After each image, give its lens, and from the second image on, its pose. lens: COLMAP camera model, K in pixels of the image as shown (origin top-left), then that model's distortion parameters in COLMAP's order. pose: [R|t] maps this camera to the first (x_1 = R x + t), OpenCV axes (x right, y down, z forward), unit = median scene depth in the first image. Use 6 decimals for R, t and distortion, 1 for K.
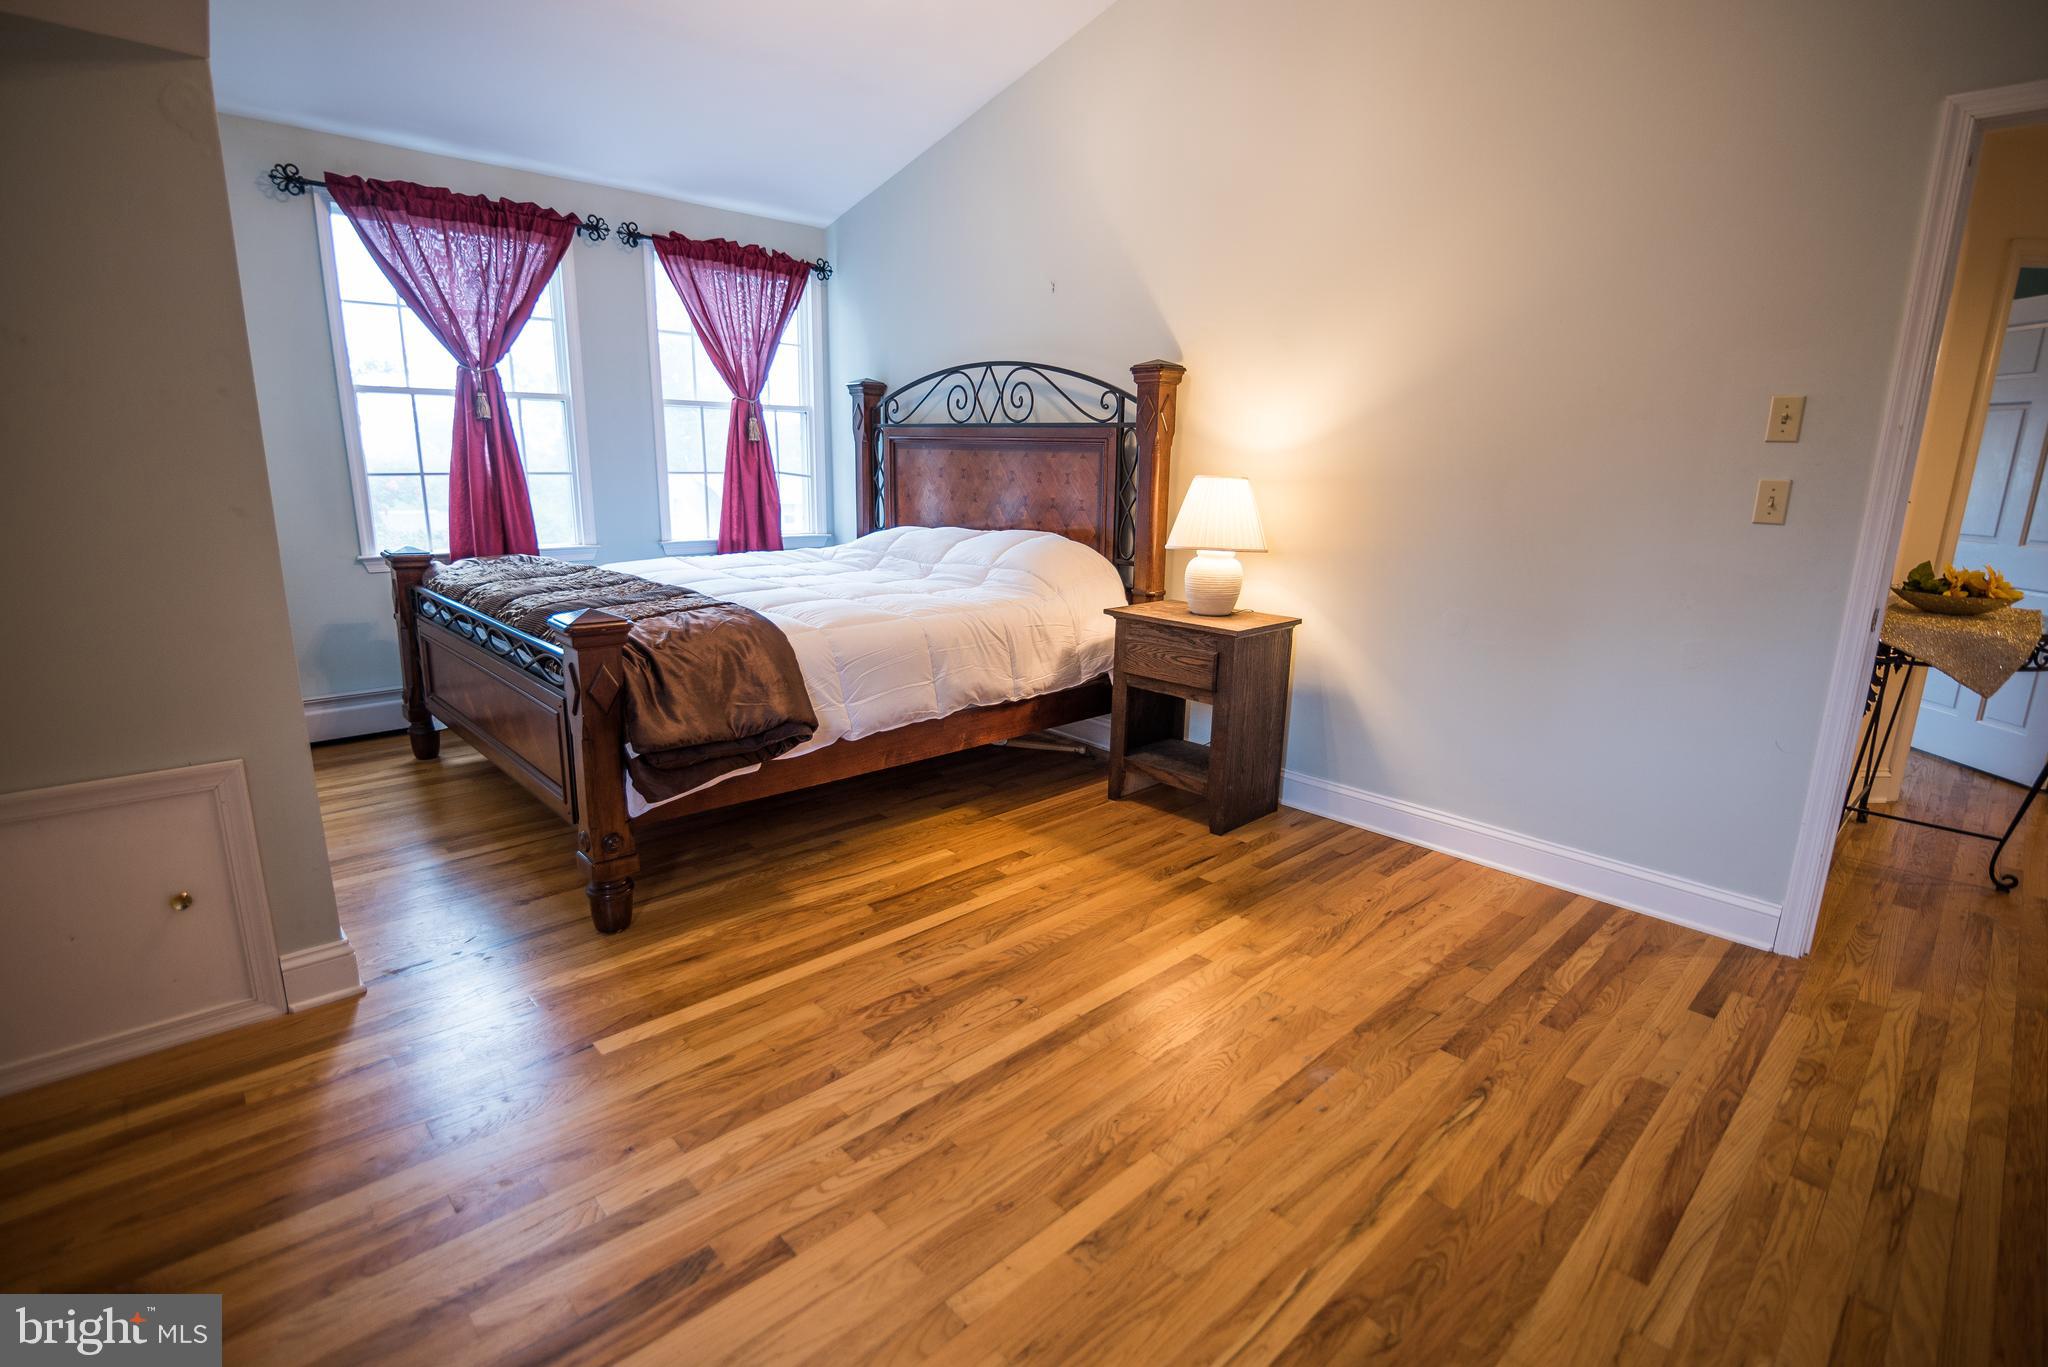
lens RADIAL K [[971.7, 0, 1039.7], [0, 971.7, 686.0], [0, 0, 1]] dist [-0.016758, 0.000587]
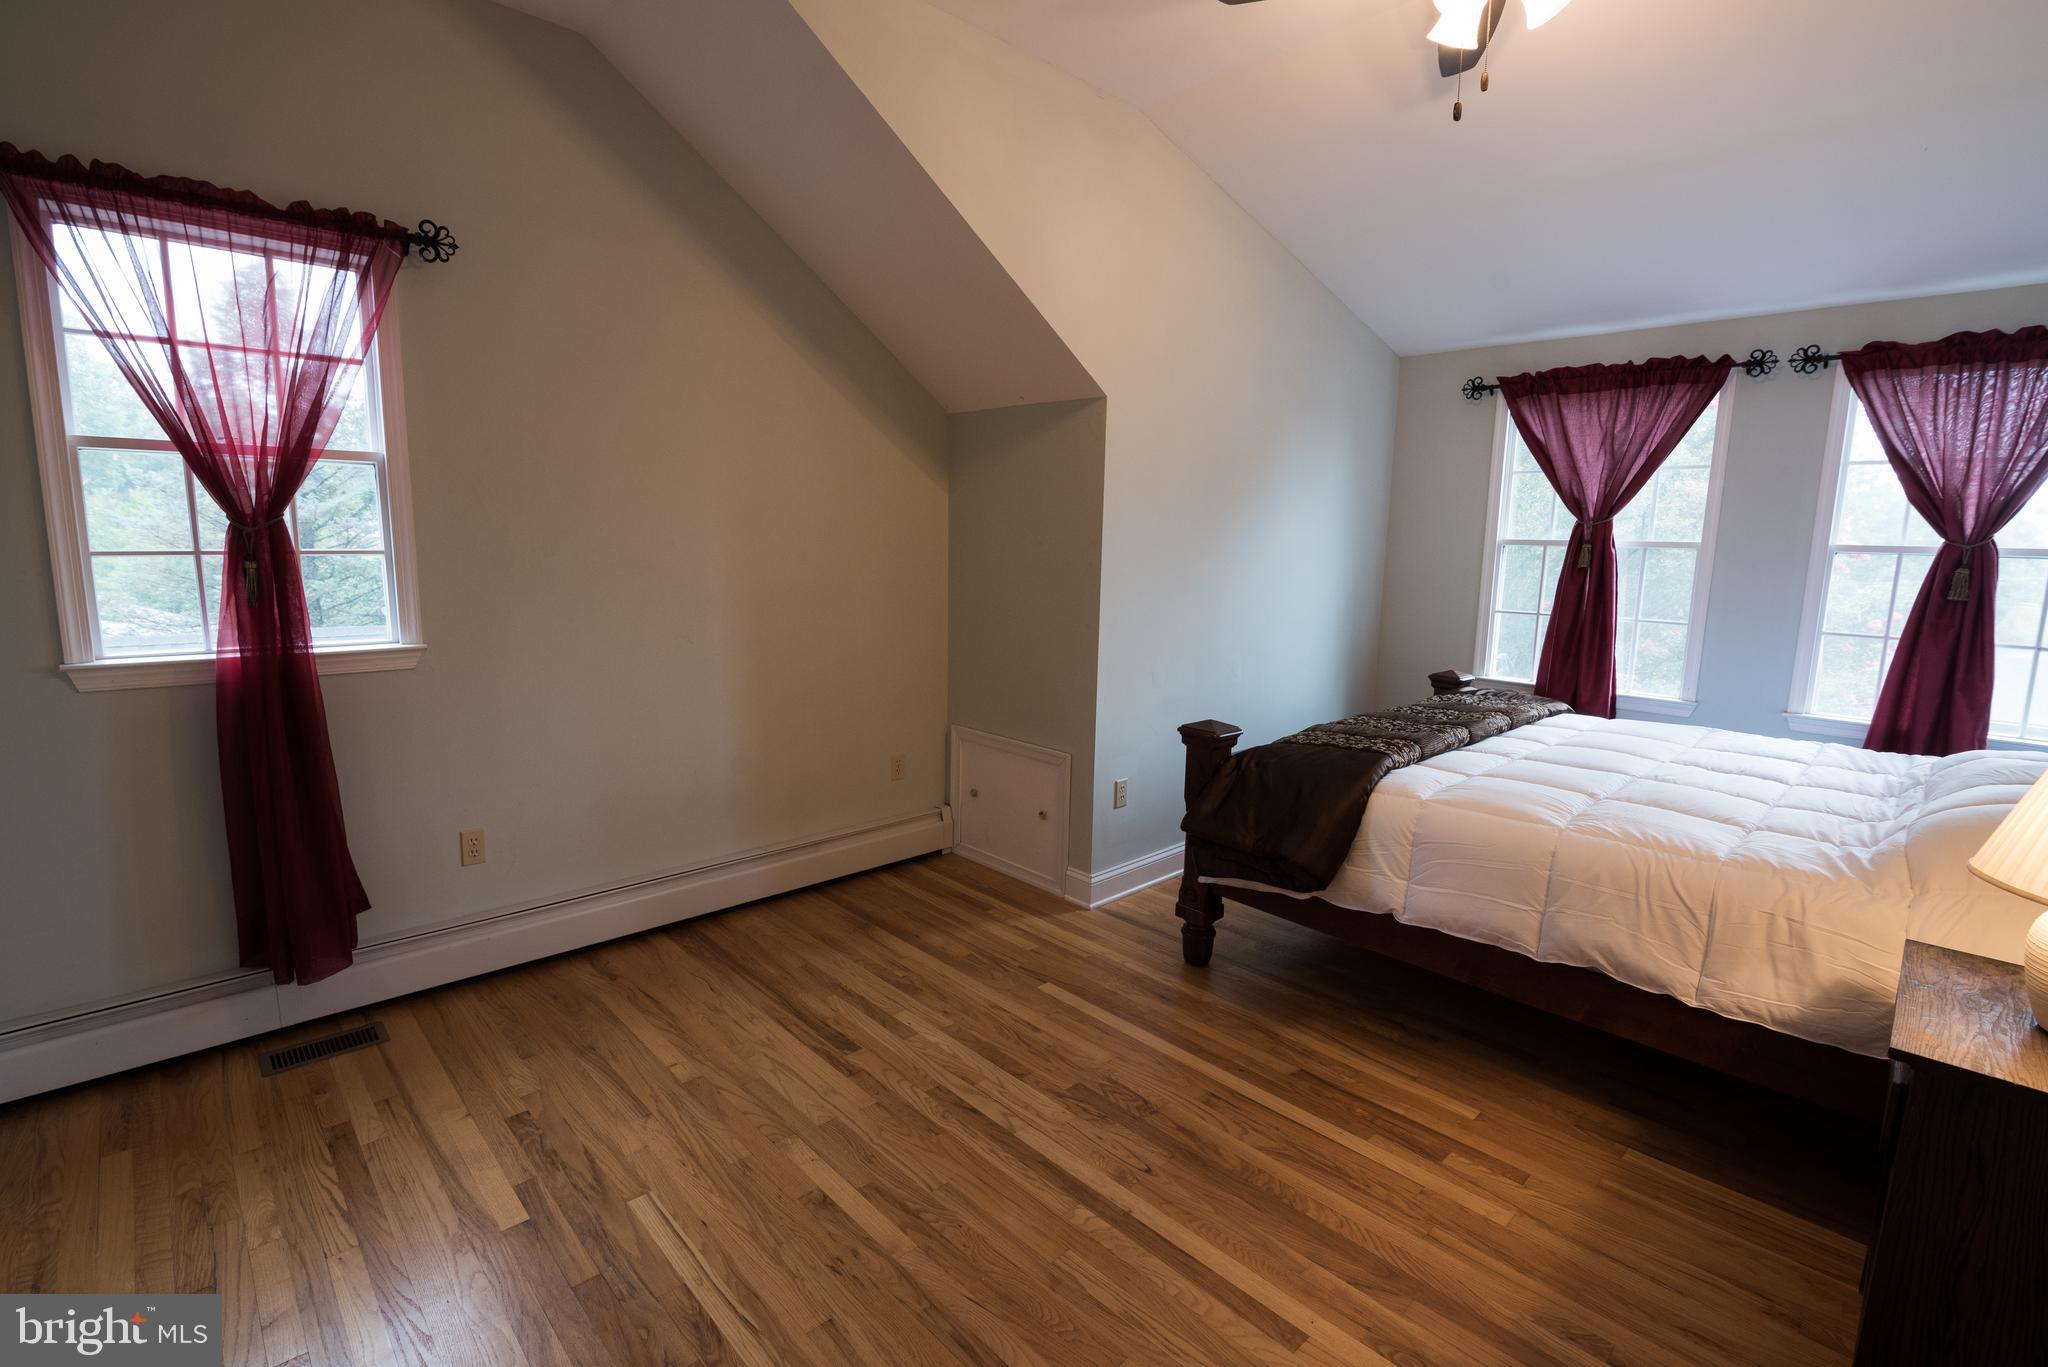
lens RADIAL K [[971.7, 0, 1039.7], [0, 971.7, 686.0], [0, 0, 1]] dist [-0.016758, 0.000587]
pose [[-0.011307, 0.133637, -0.990966, 0.730625], [-0.253311, 0.958320, 0.132125, -0.203568], [0.967319, 0.252516, 0.023016, 0.616901]]
